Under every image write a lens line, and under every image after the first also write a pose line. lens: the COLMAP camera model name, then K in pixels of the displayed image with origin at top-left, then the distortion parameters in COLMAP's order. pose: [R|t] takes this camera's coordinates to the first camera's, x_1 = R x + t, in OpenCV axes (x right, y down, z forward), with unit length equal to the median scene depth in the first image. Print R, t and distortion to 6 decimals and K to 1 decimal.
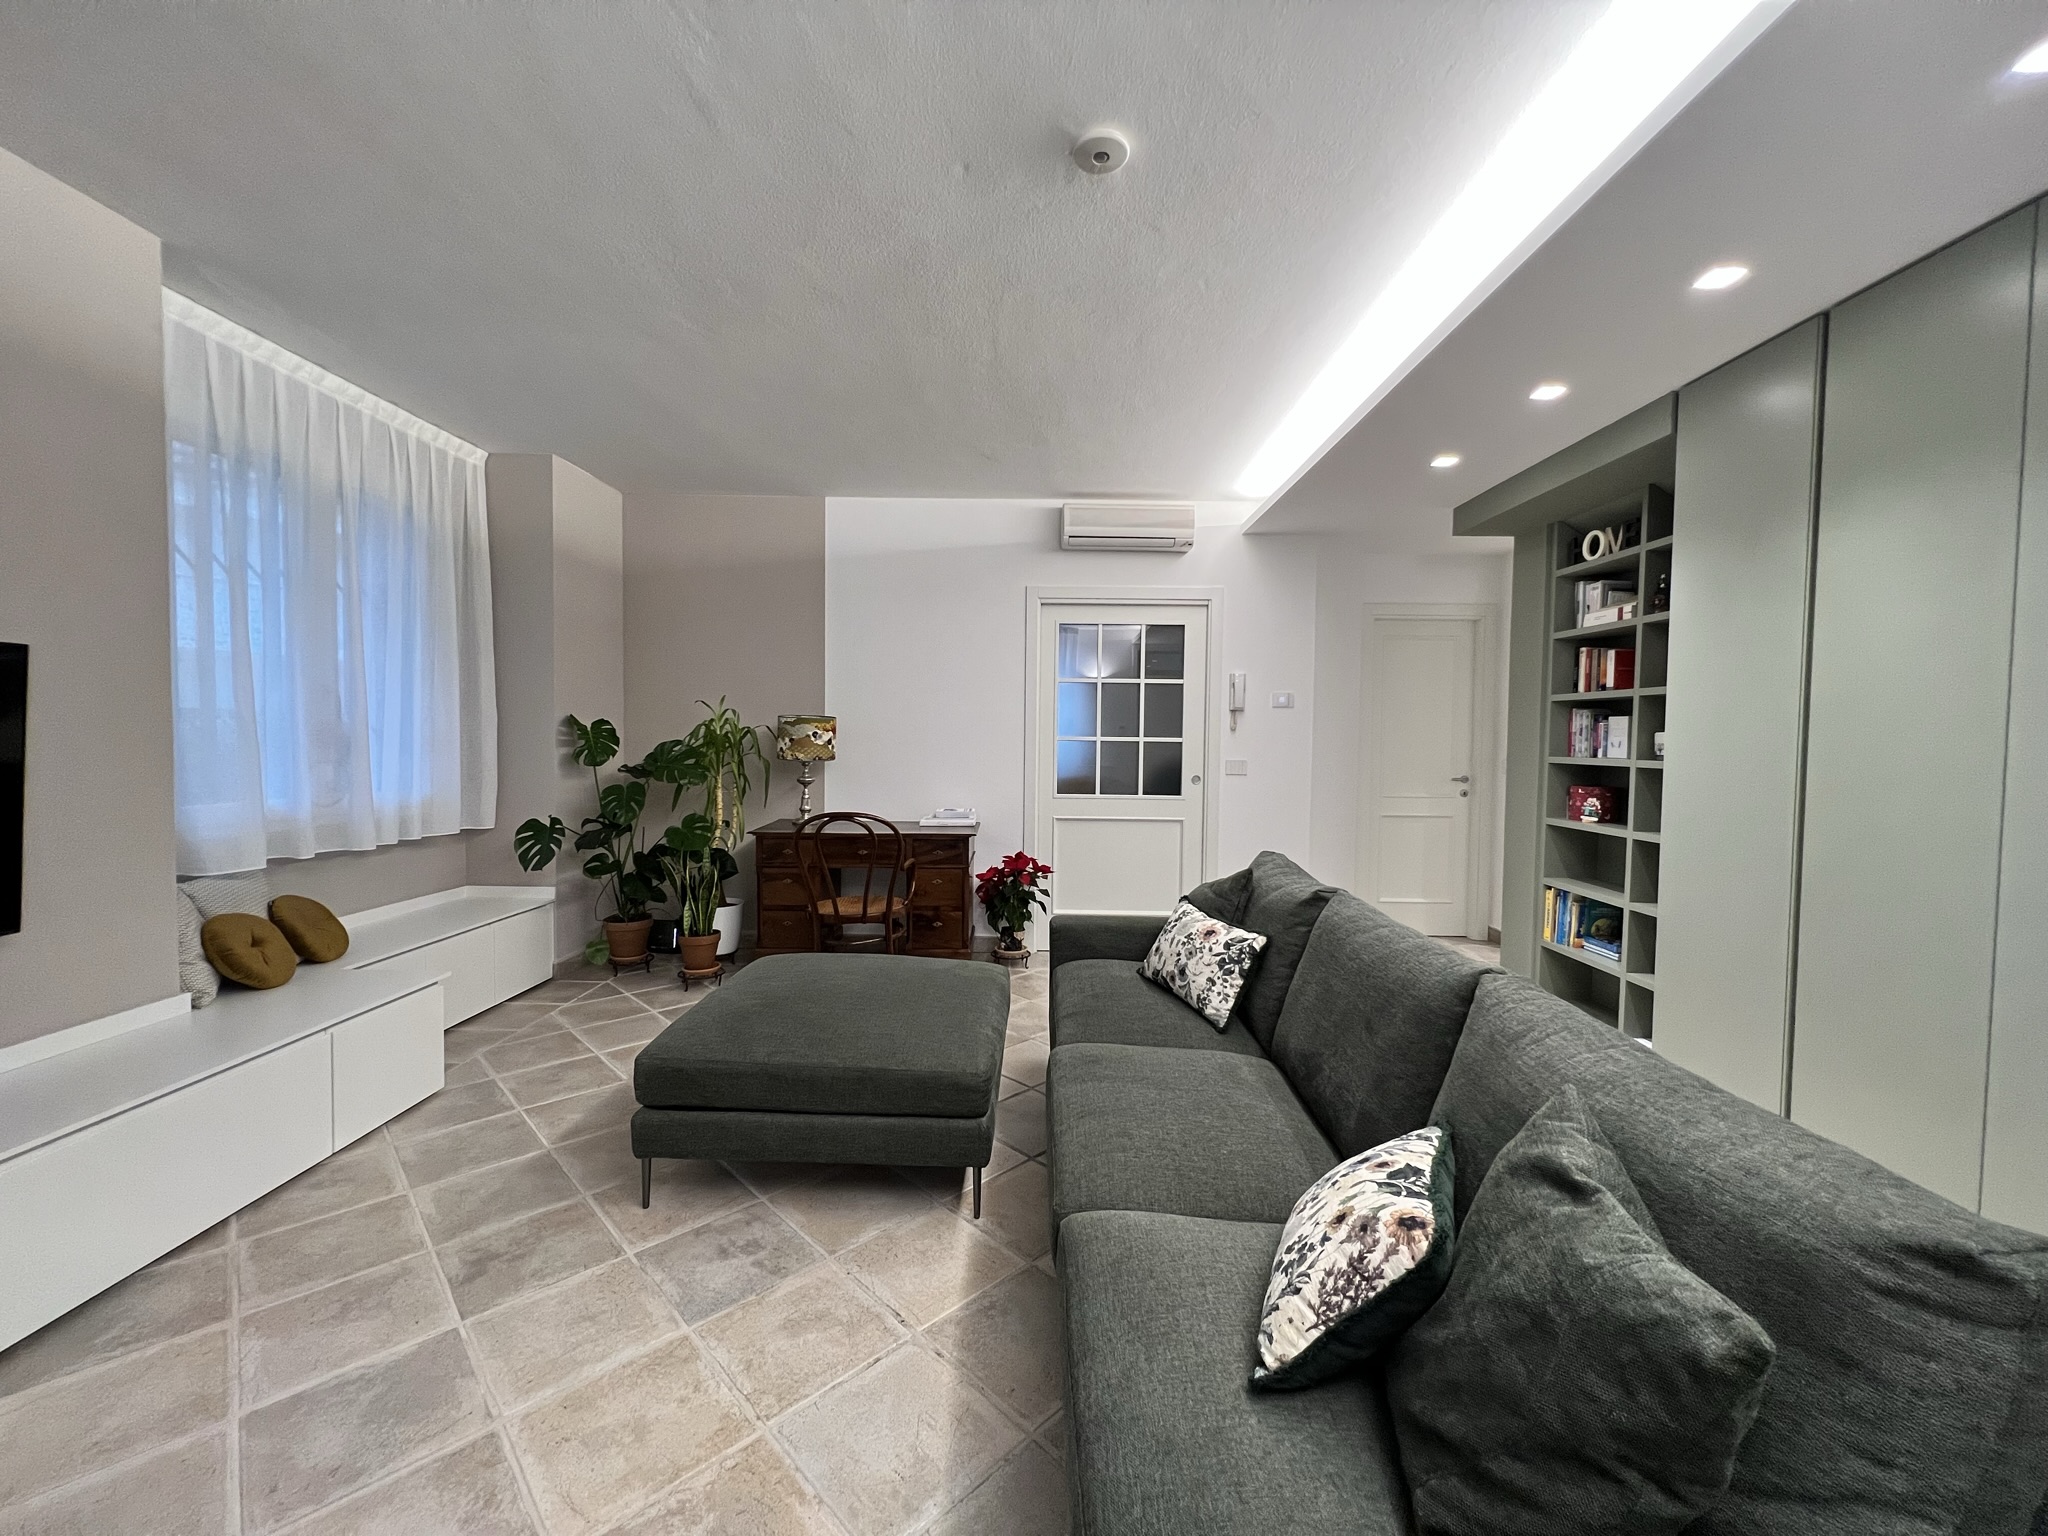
lens RADIAL K [[819.5, 0, 1021.0], [0, 819.5, 768.5], [0, 0, 1]] dist [-0.005611, 0.001653]
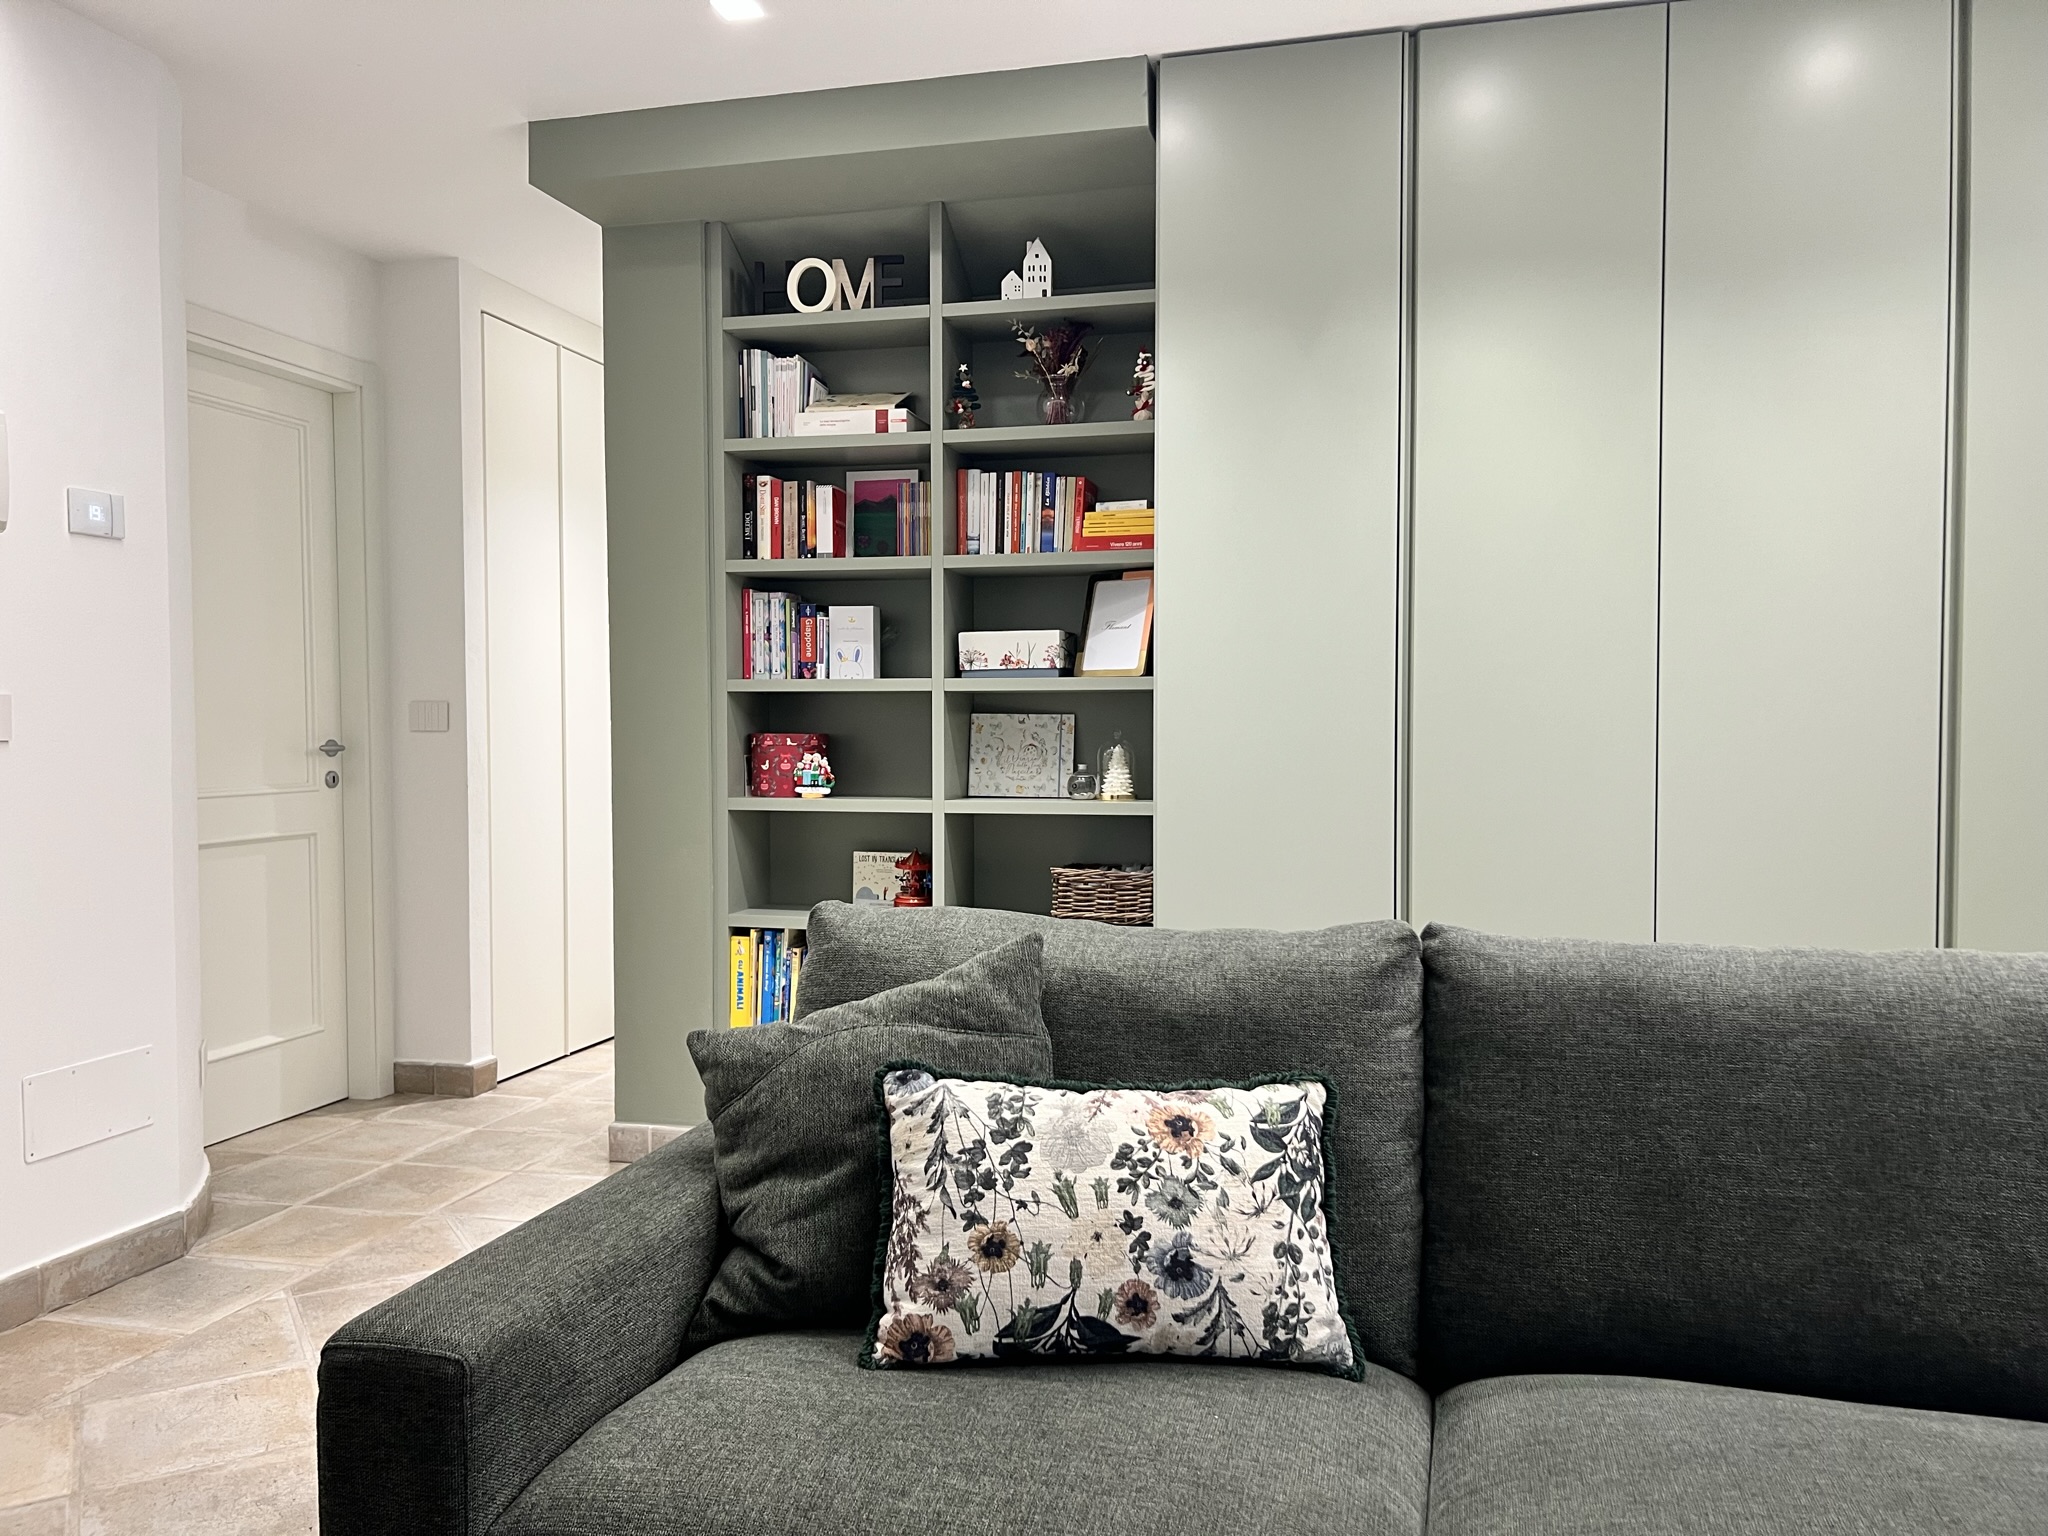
lens RADIAL K [[1543.6, 0, 1026.5], [0, 1543.6, 766.8], [0, 0, 1]] dist [0.056196, -0.038110]
pose [[0.234704, -0.040064, 0.971241, -0.273944], [0.043601, 0.998579, 0.030655, 0.019714], [-0.971089, 0.035152, 0.236117, 0.613209]]
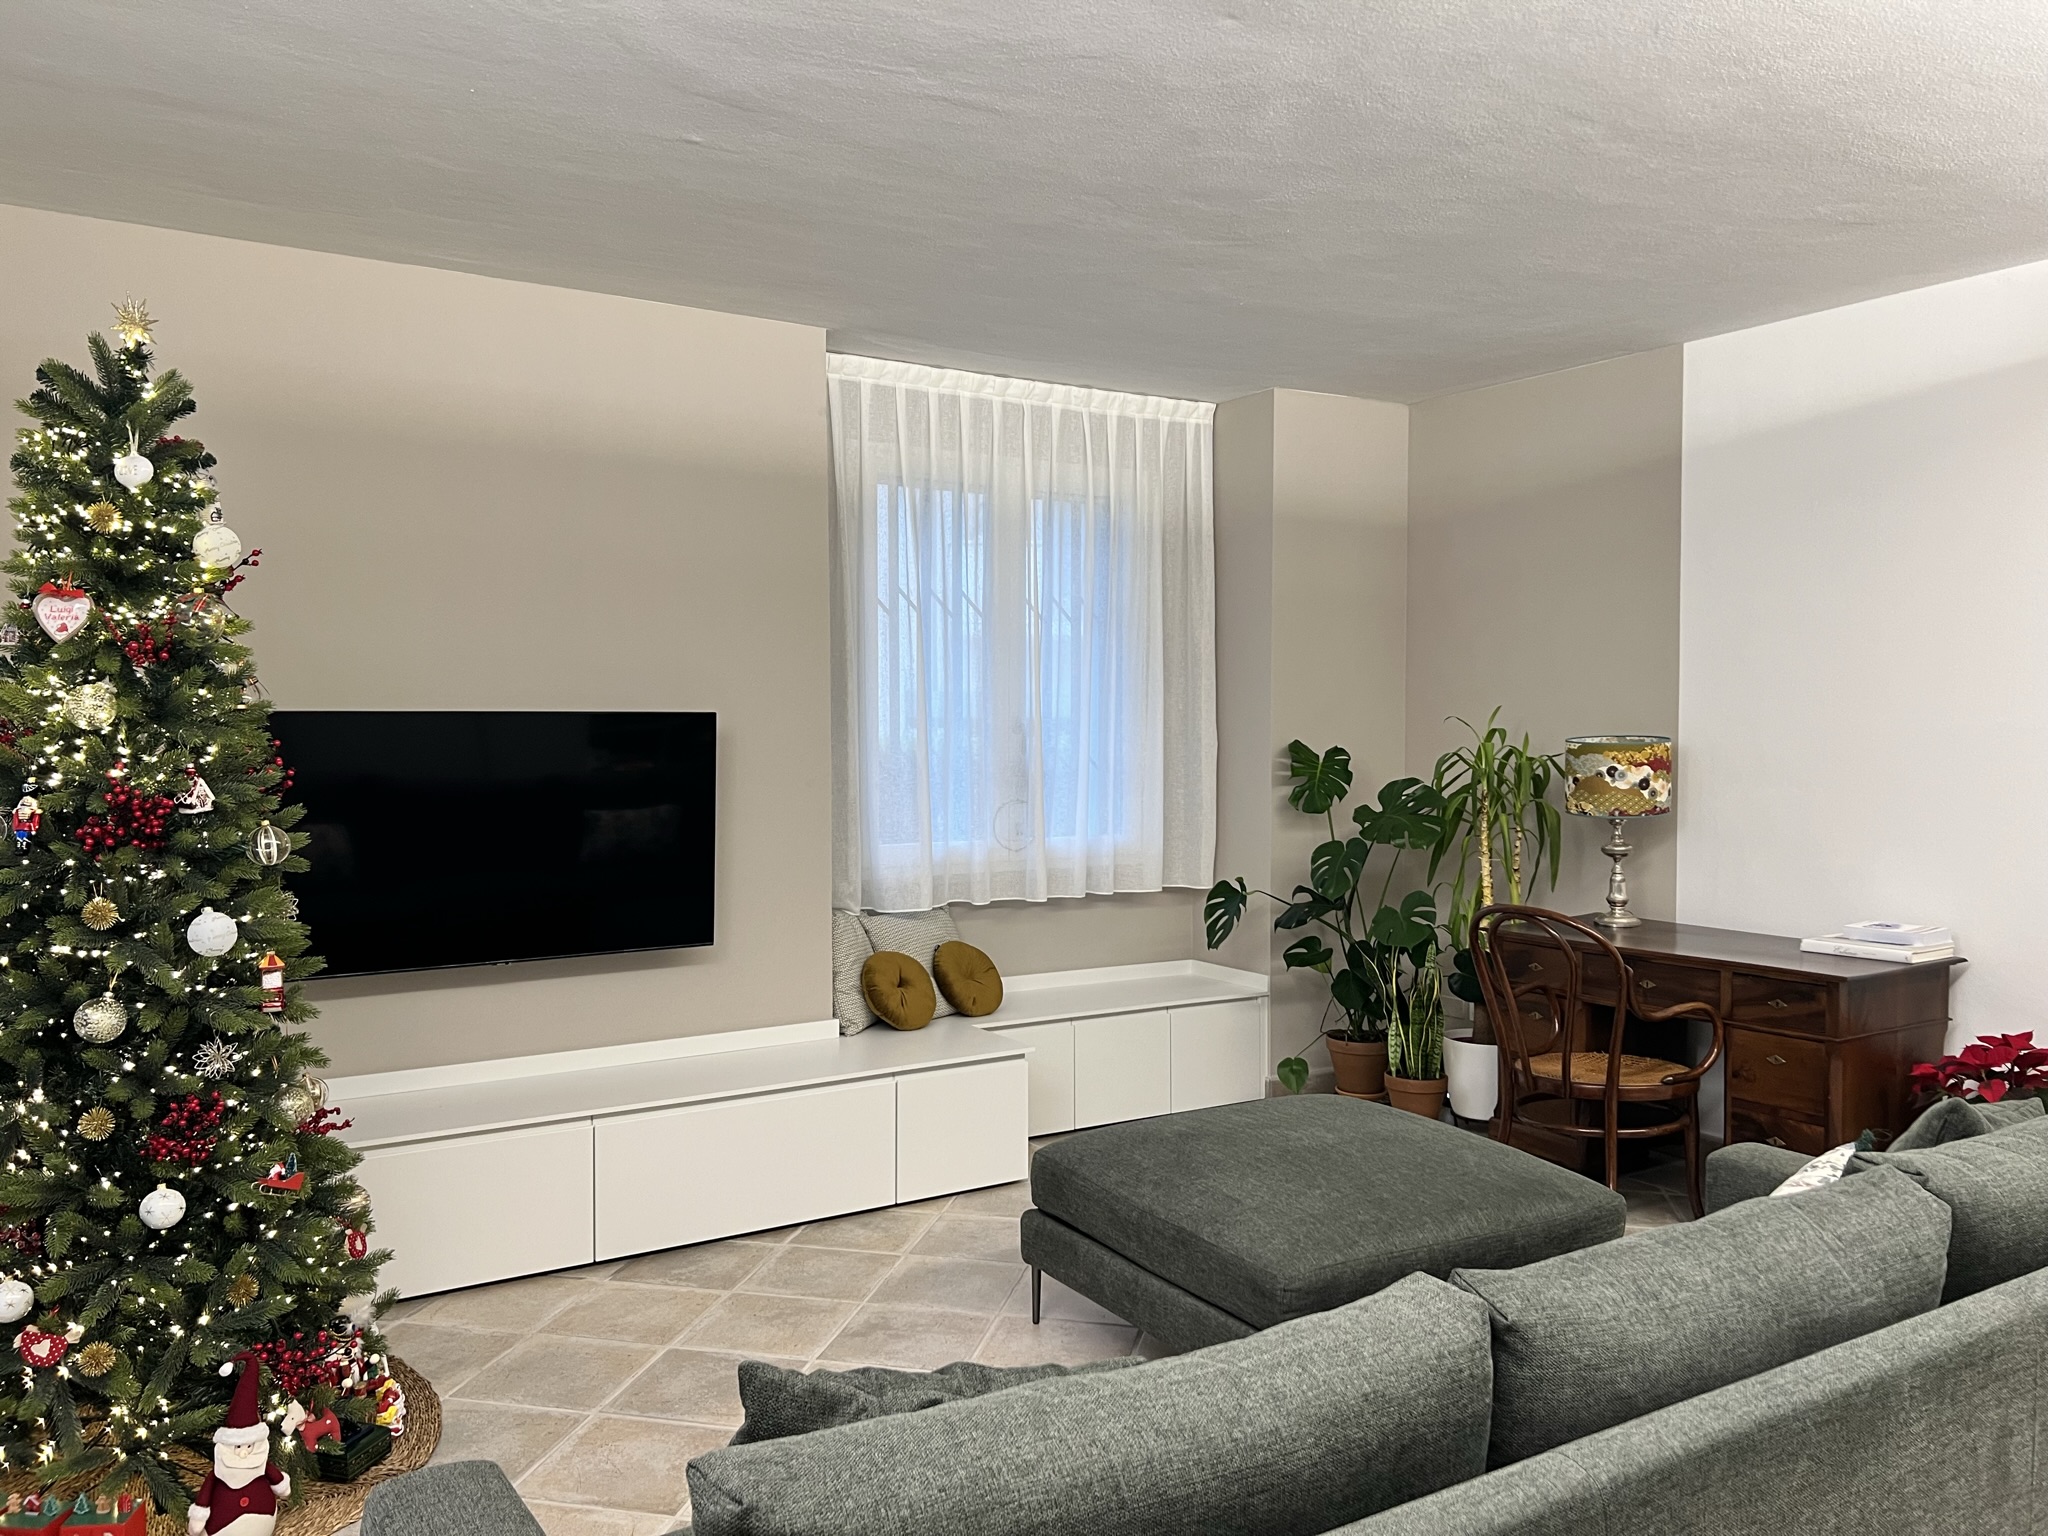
lens RADIAL K [[1543.6, 0, 1011.8], [0, 1543.6, 773.1], [0, 0, 1]] dist [0.056196, -0.038110]
pose [[0.537970, 0.015367, -0.842824, 0.526479], [-0.023983, 0.999708, 0.002919, -0.039519], [0.842623, 0.018643, 0.538182, 0.059550]]
